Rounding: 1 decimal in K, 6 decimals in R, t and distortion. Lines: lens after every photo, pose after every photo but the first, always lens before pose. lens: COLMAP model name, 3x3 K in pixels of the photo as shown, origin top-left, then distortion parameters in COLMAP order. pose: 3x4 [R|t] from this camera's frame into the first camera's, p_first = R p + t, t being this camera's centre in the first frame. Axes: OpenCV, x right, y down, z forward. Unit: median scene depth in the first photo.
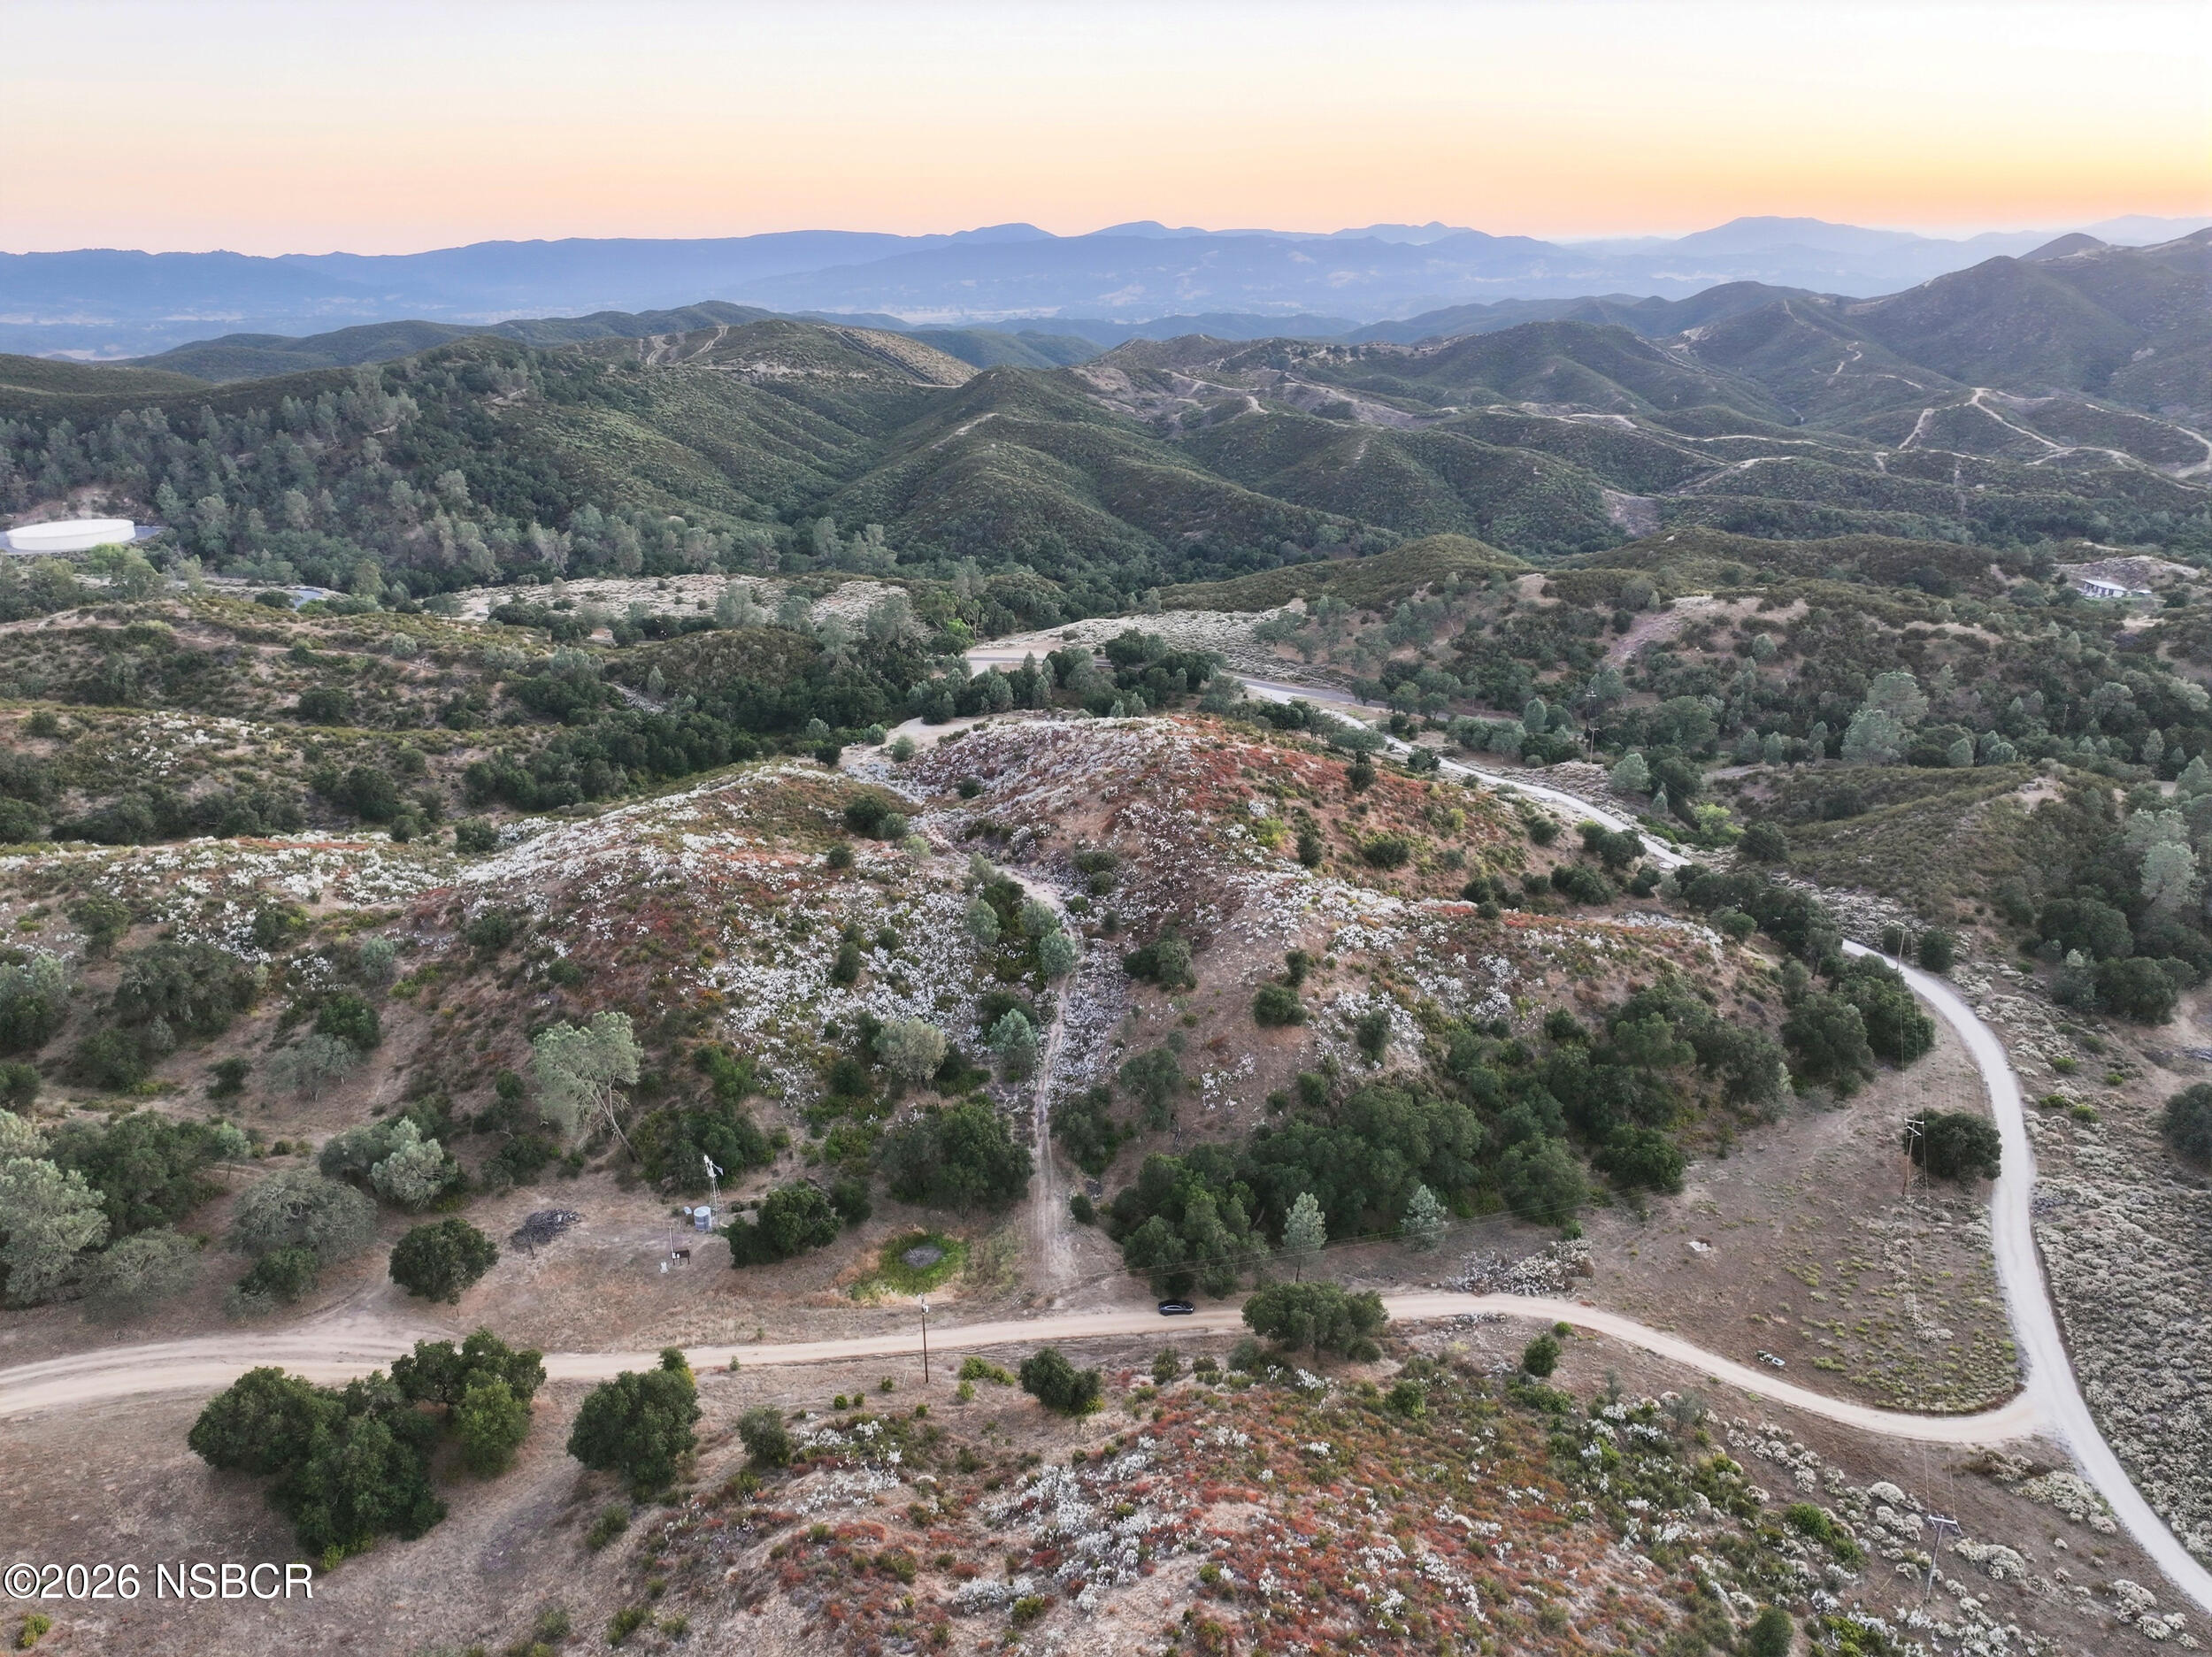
lens RADIAL K [[1560.2, 0, 1098.2], [0, 1560.2, 830.9], [0, 0, 1]] dist [-0.003348, 0.016704]
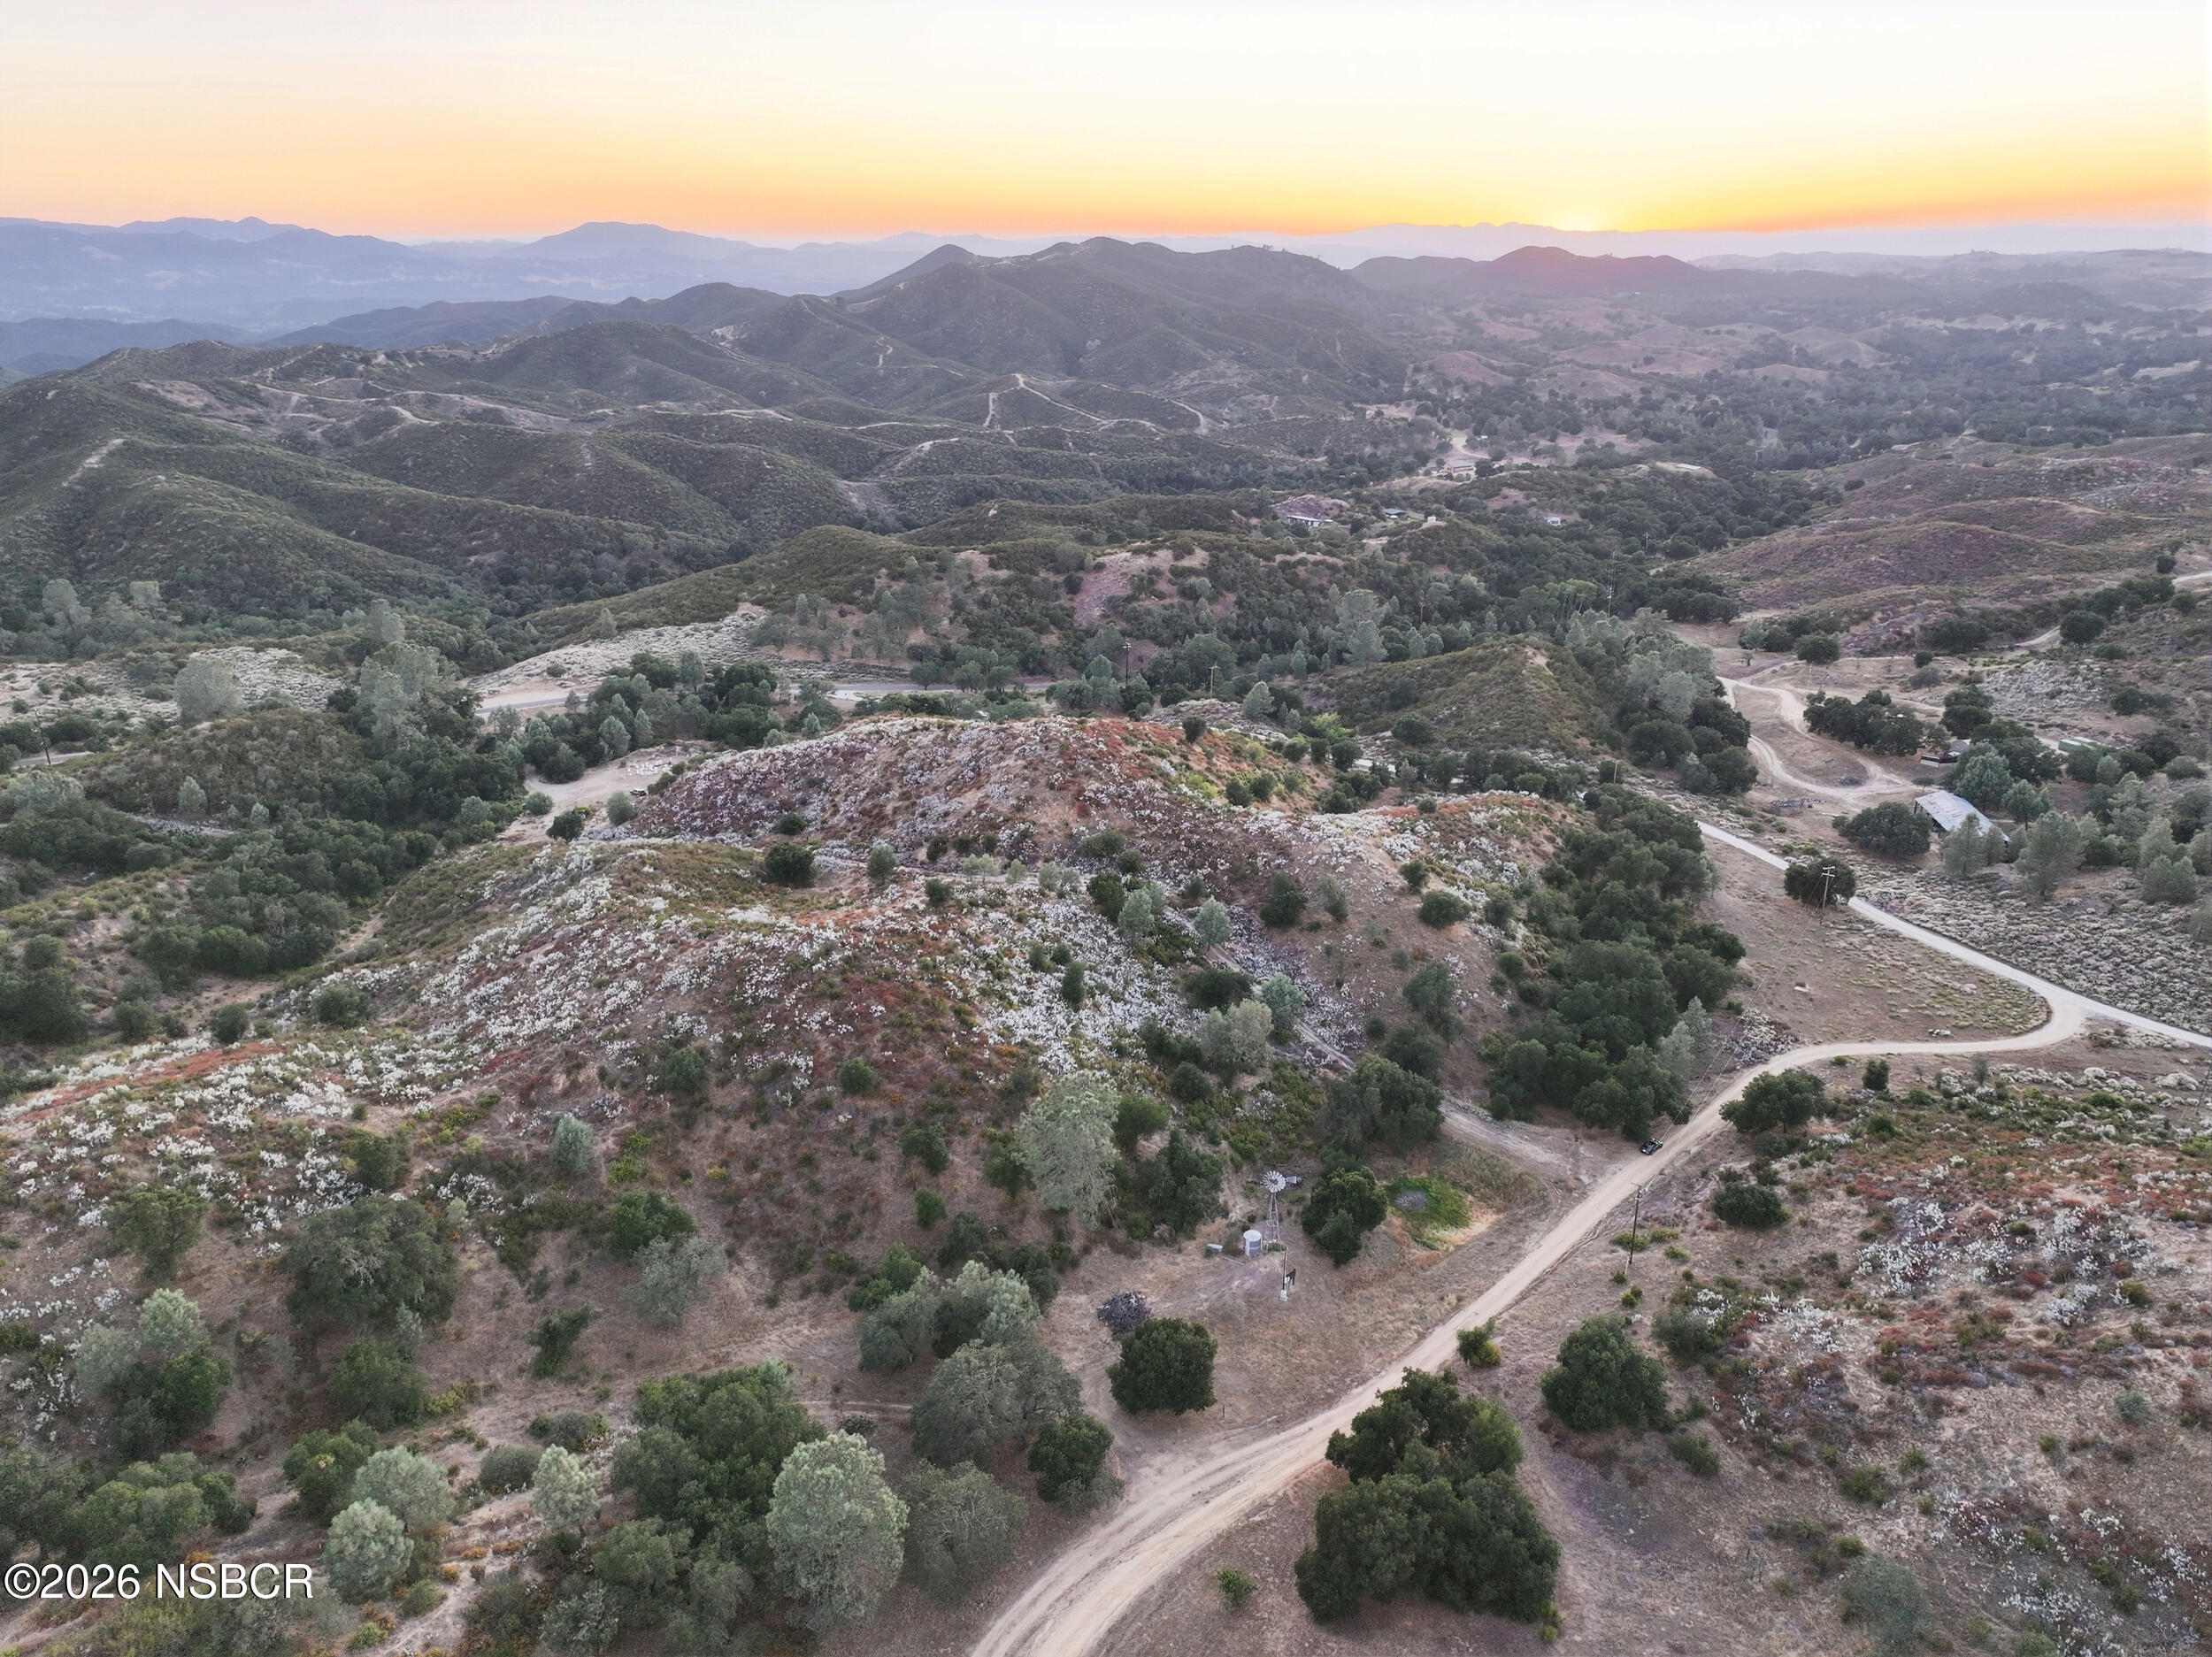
lens RADIAL K [[1560.2, 0, 1113.2], [0, 1560.2, 826.9], [0, 0, 1]] dist [-0.003348, 0.016704]
pose [[0.774285, -0.205644, 0.598493, -0.164904], [0.208433, 0.975831, 0.065644, -0.015537], [-0.597528, 0.073918, 0.798434, 0.054046]]
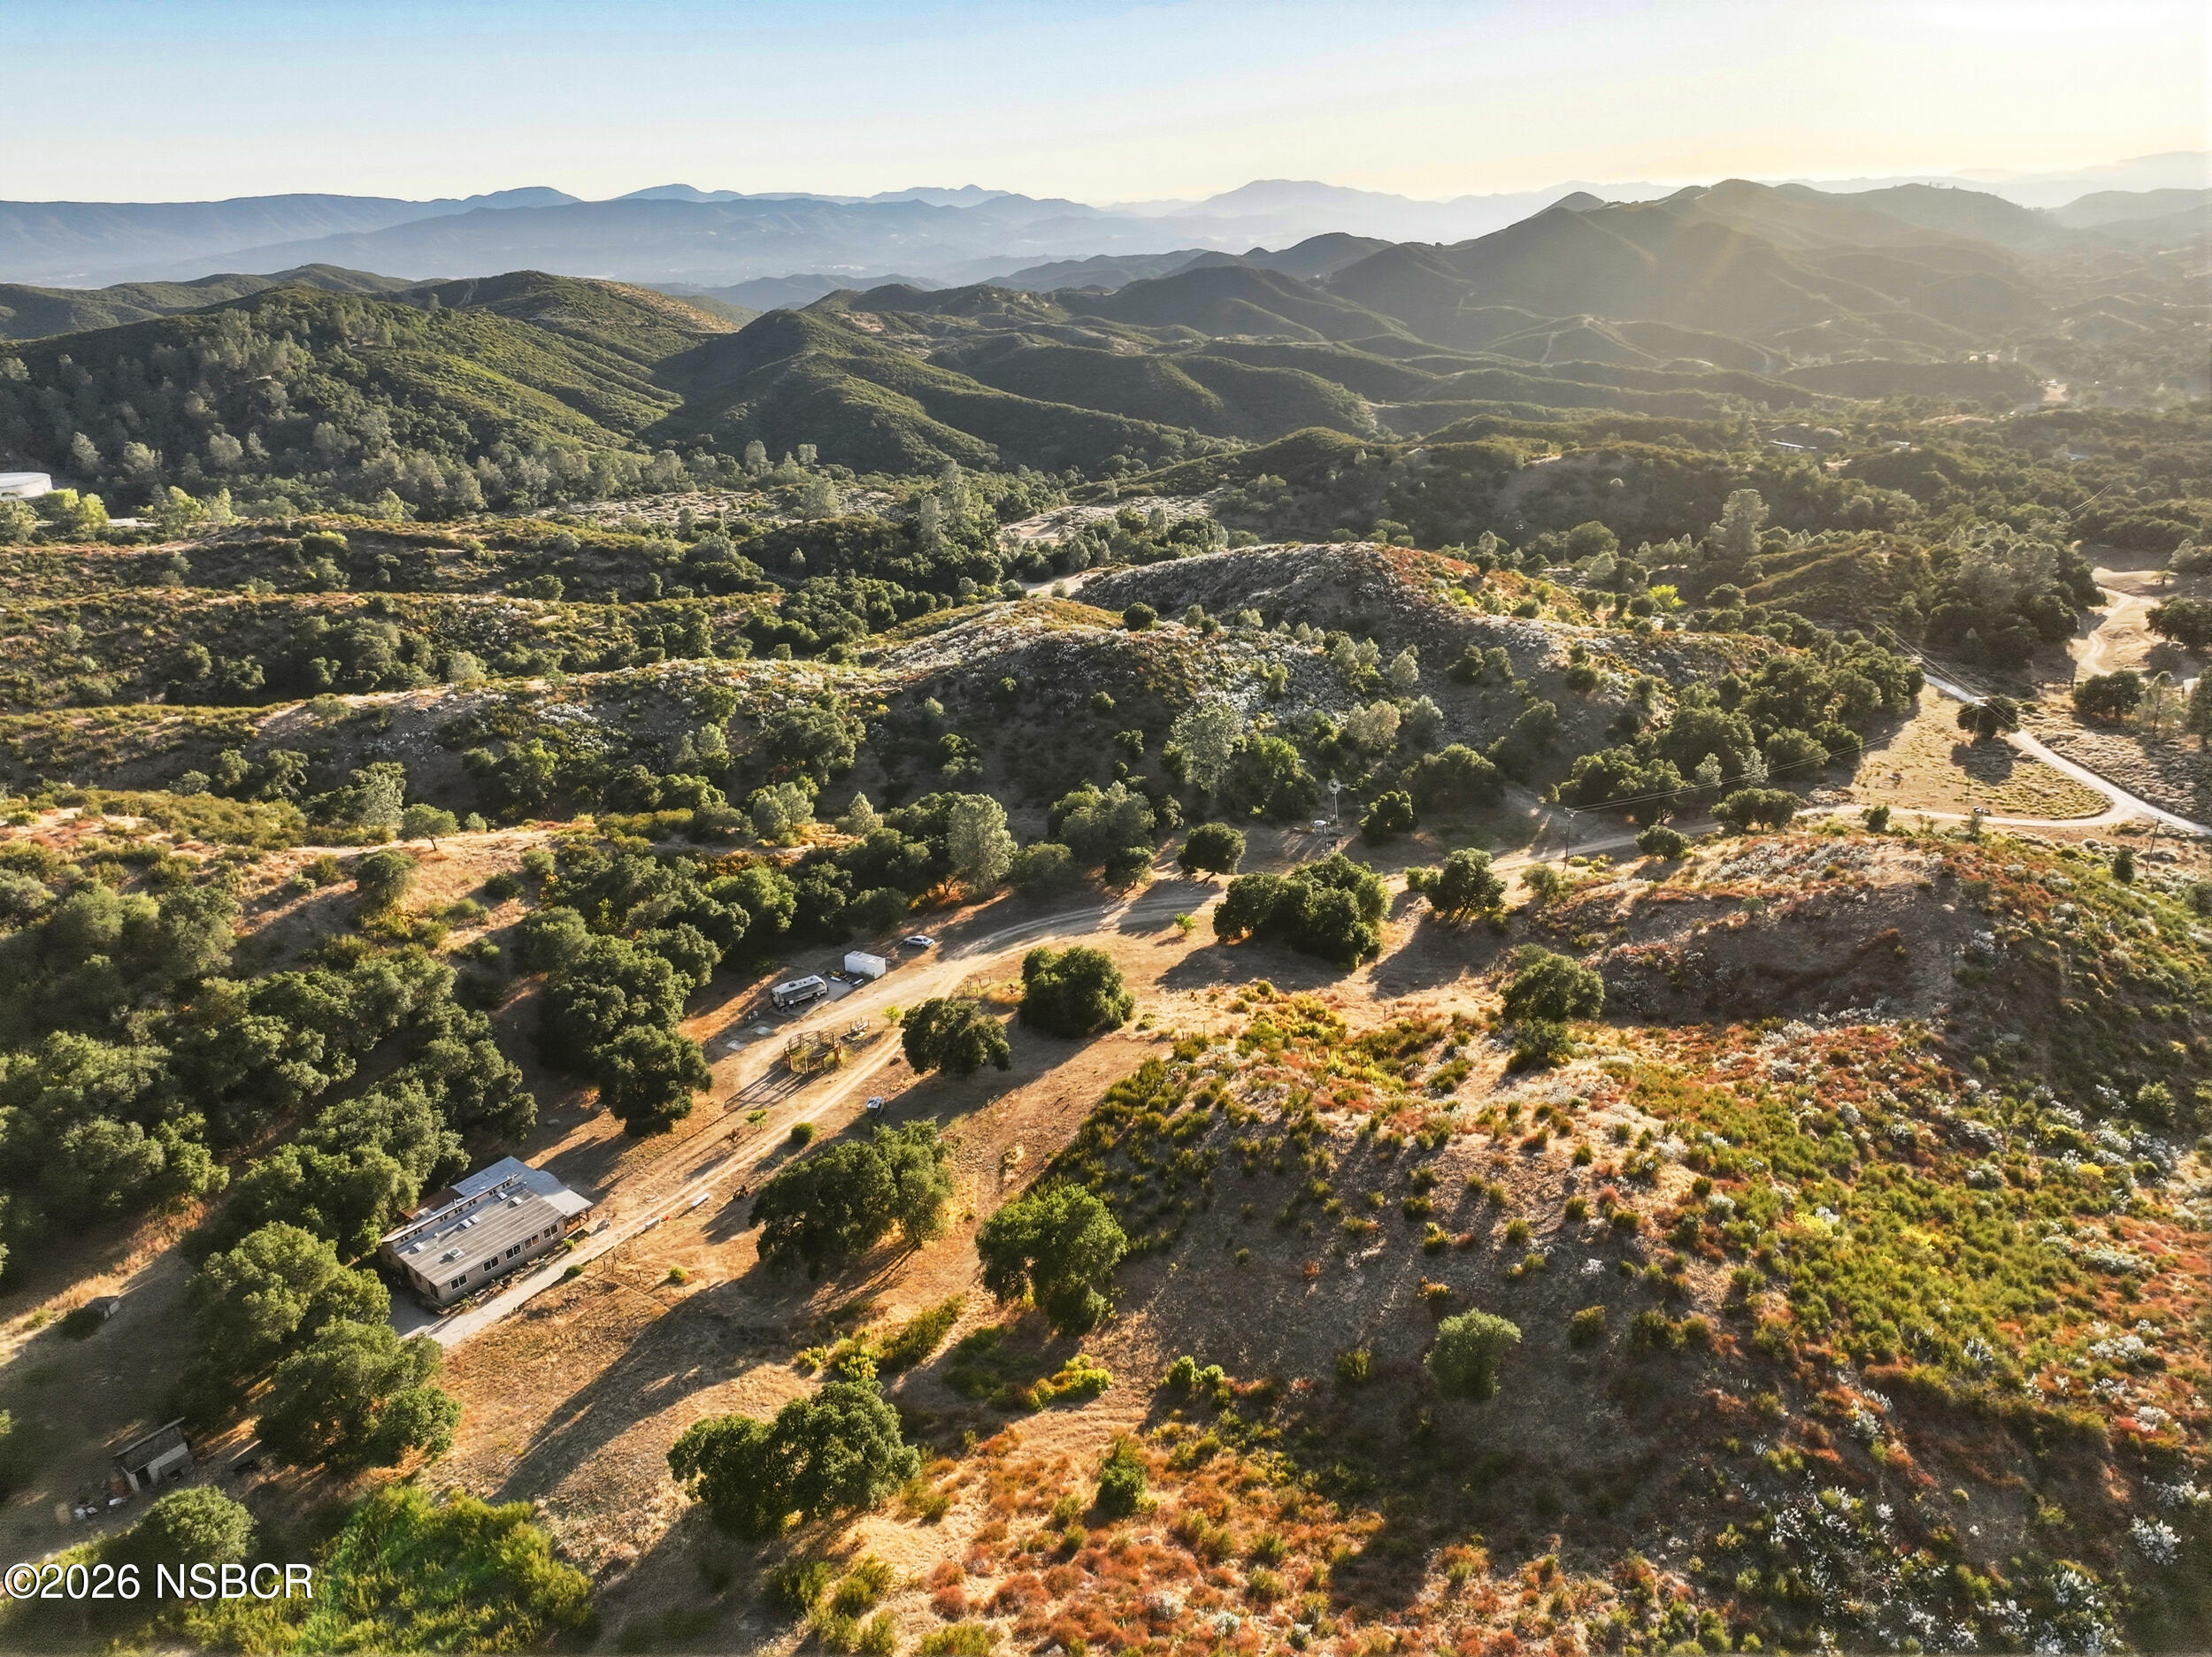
lens RADIAL K [[1560.2, 0, 1100.2], [0, 1560.2, 819.2], [0, 0, 1]] dist [-0.003348, 0.016704]
pose [[0.959835, -0.106538, 0.259551, -0.162546], [0.103036, 0.994308, 0.027101, 0.035389], [-0.260961, 0.000731, 0.965349, -0.067828]]
